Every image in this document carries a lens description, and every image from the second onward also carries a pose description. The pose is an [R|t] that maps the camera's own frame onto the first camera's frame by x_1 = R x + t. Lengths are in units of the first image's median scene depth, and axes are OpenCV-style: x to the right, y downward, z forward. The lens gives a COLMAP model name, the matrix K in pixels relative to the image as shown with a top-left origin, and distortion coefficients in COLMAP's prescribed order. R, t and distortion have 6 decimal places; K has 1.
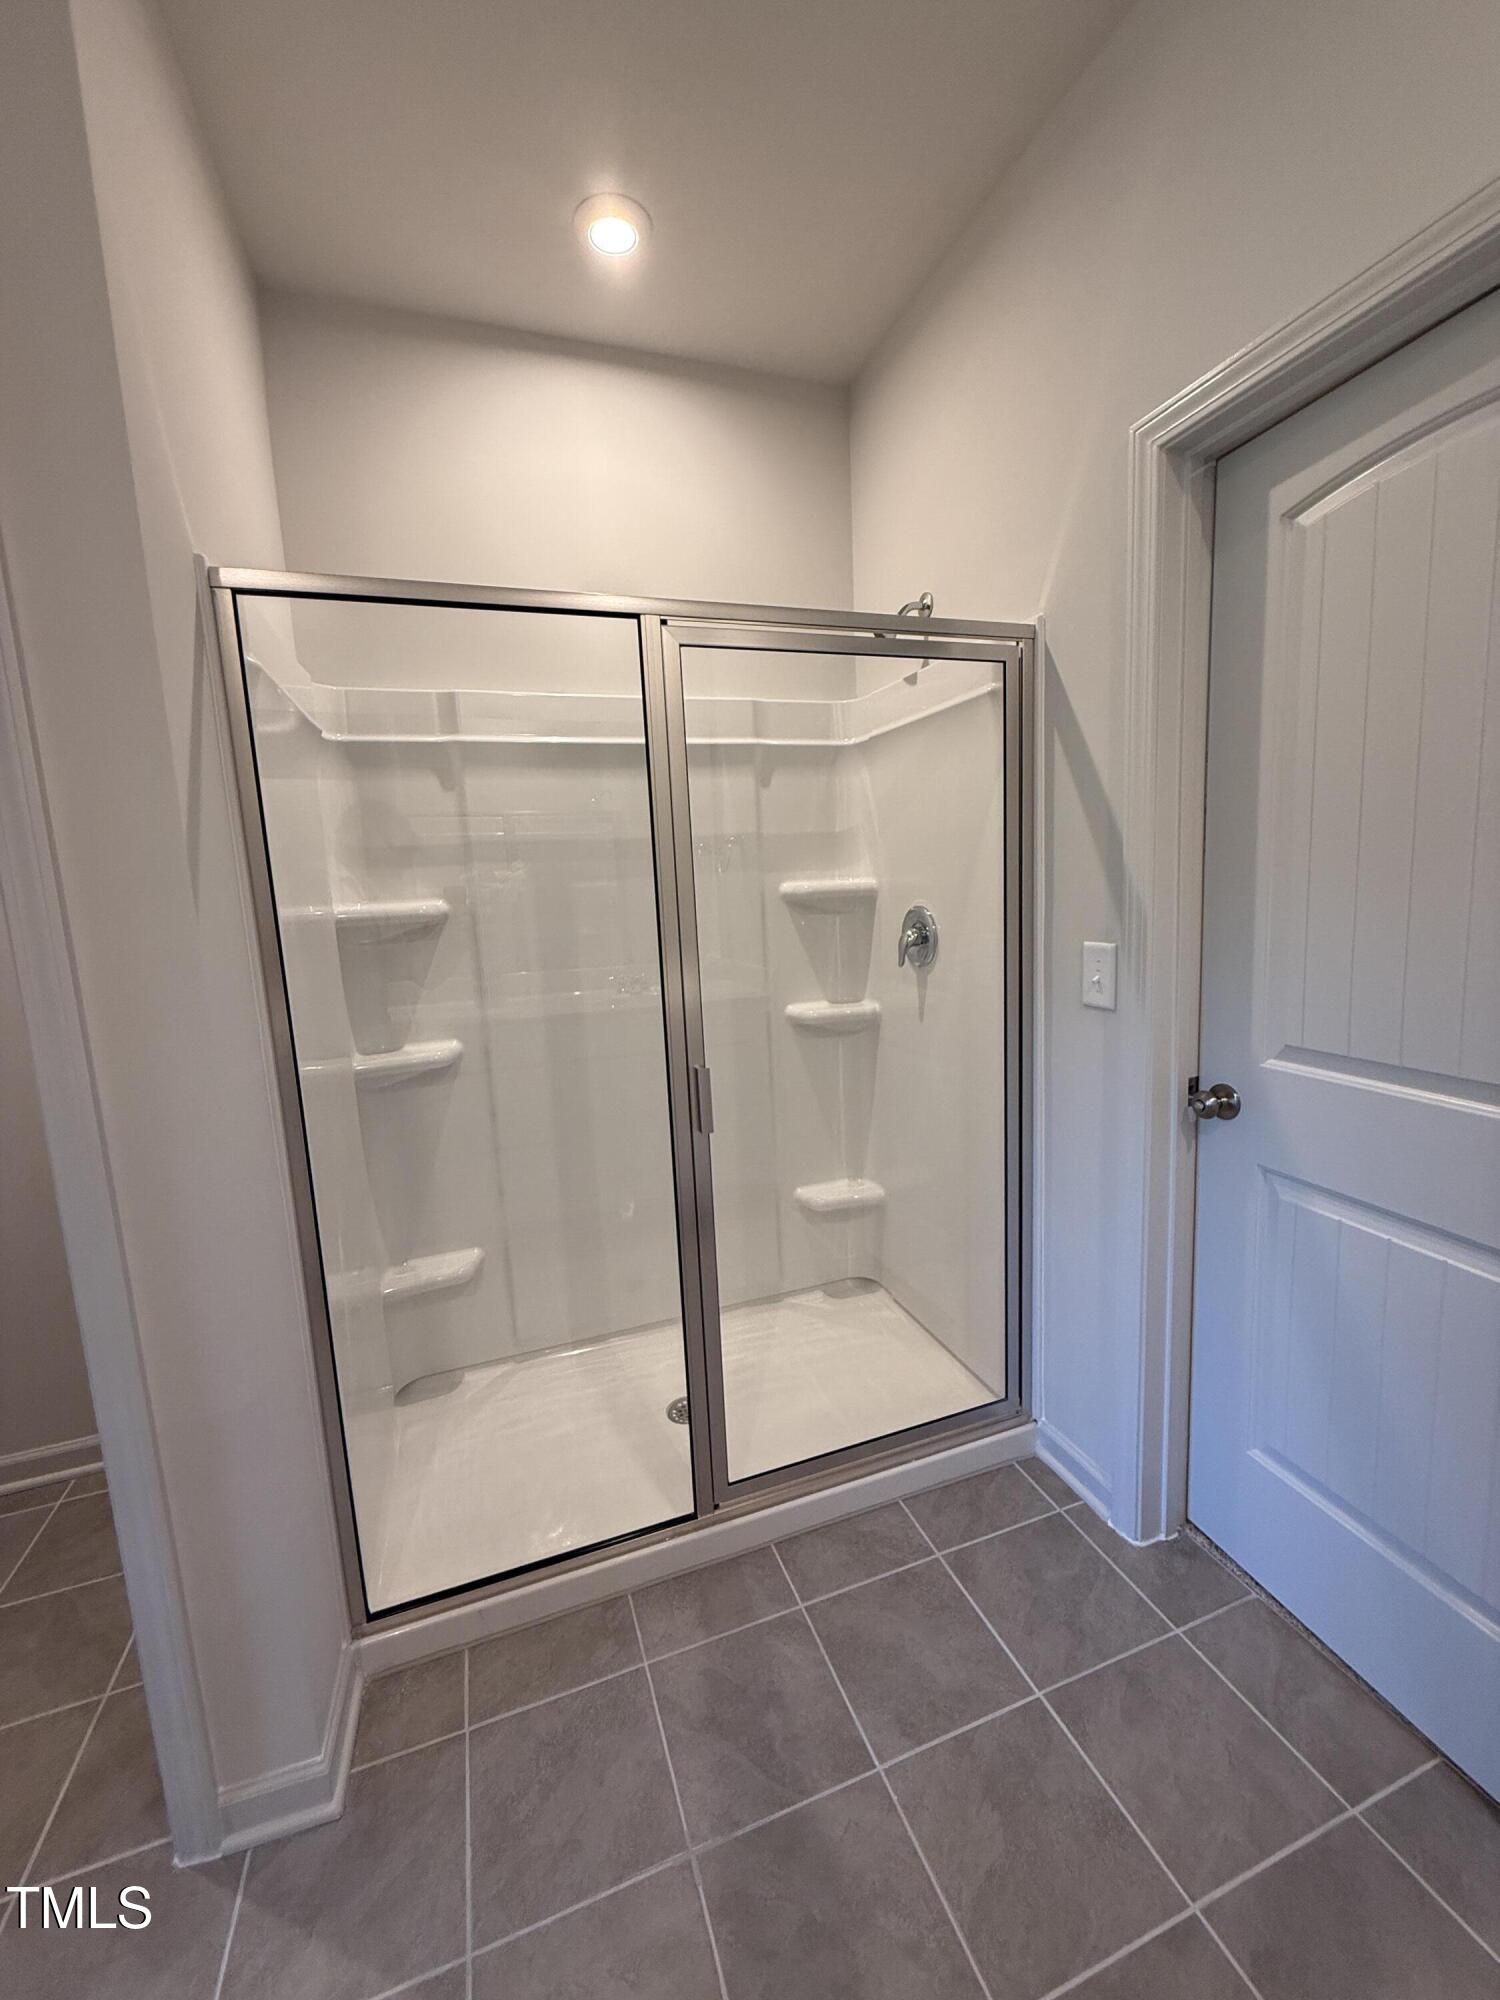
lens RADIAL K [[799.0, 0, 749.3], [0, 799.0, 996.6], [0, 0, 1]] dist [0.000788, -0.000046]
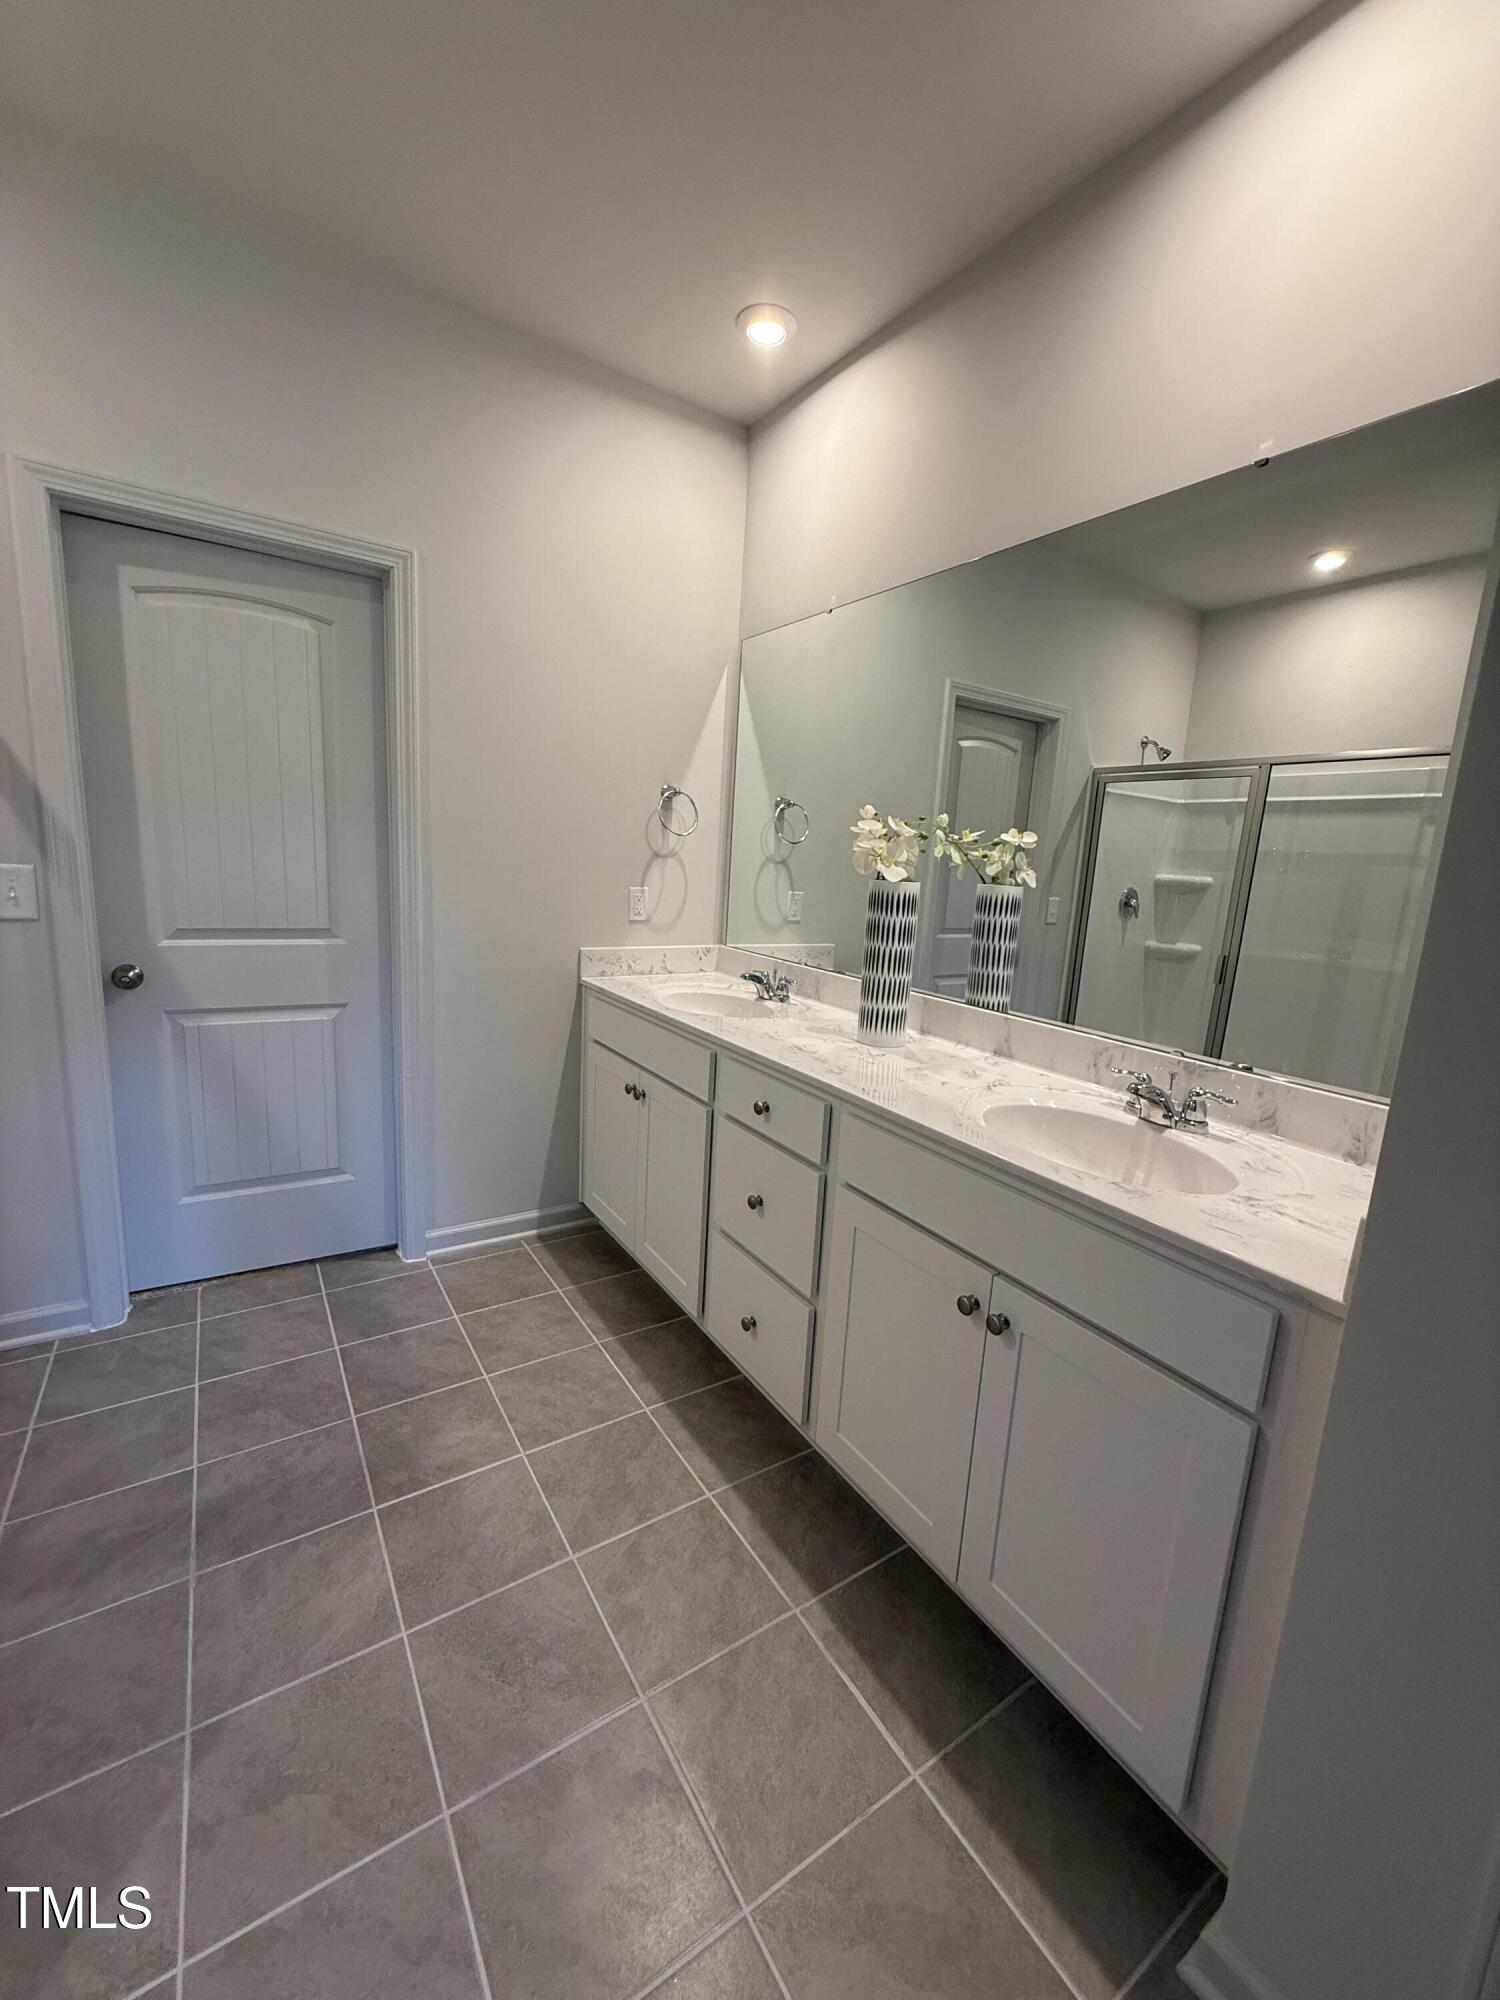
lens RADIAL K [[799.0, 0, 750.4], [0, 799.0, 996.3], [0, 0, 1]] dist [0.000788, -0.000046]
pose [[-0.238810, -0.140022, 0.960918, -1.171422], [0.088706, 0.982266, 0.165178, 0.030872], [-0.967006, 0.124686, -0.222154, 0.262337]]
